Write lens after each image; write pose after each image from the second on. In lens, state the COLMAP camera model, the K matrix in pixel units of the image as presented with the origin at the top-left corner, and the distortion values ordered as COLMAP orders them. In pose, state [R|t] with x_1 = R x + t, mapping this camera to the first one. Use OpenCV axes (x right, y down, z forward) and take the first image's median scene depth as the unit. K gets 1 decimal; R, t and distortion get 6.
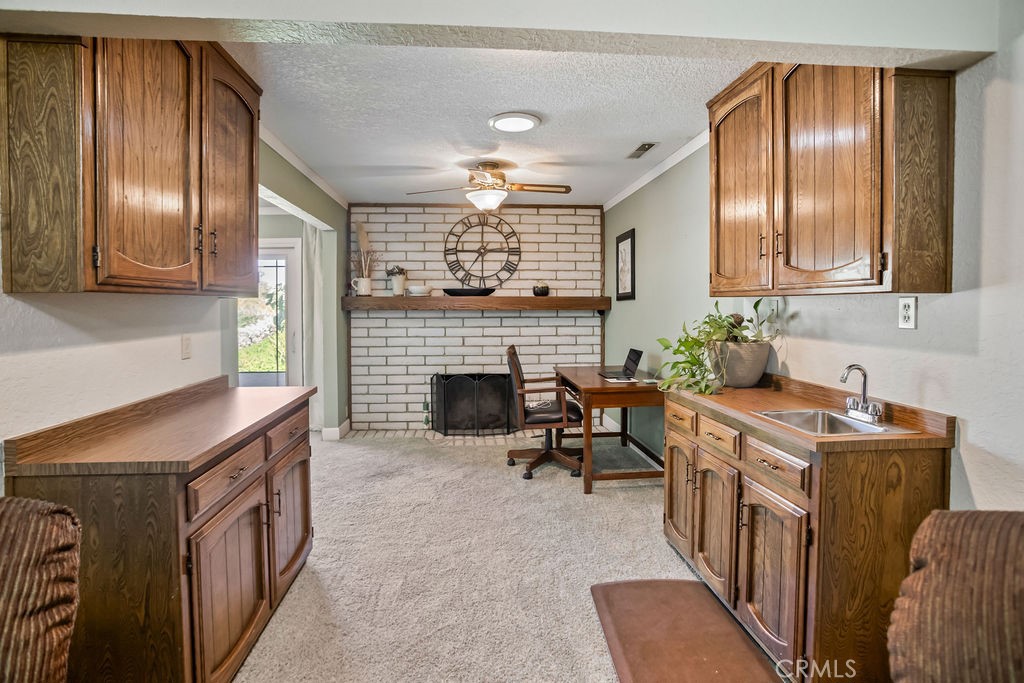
lens RADIAL K [[506.6, 0, 514.4], [0, 506.6, 325.0], [0, 0, 1]] dist [-0.085806, 0.038231]
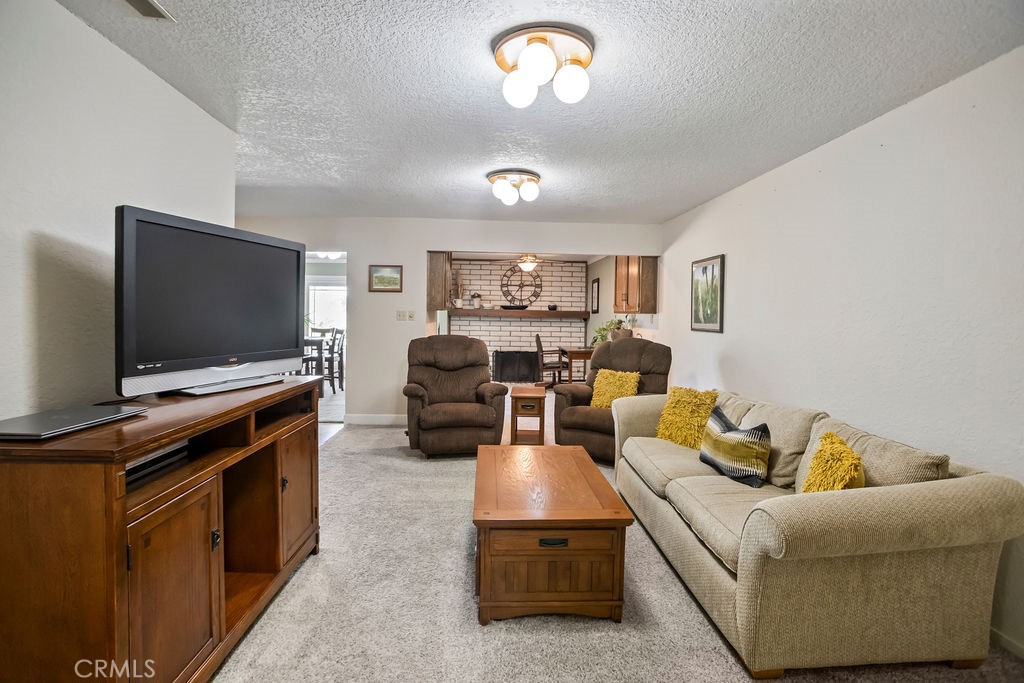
lens RADIAL K [[506.6, 0, 514.4], [0, 506.6, 325.0], [0, 0, 1]] dist [-0.085806, 0.038231]
pose [[0.999372, 0.019348, -0.029674, -0.030953], [-0.019903, 0.999631, -0.018502, 0.034257], [0.029305, 0.019081, 0.999388, -0.866213]]
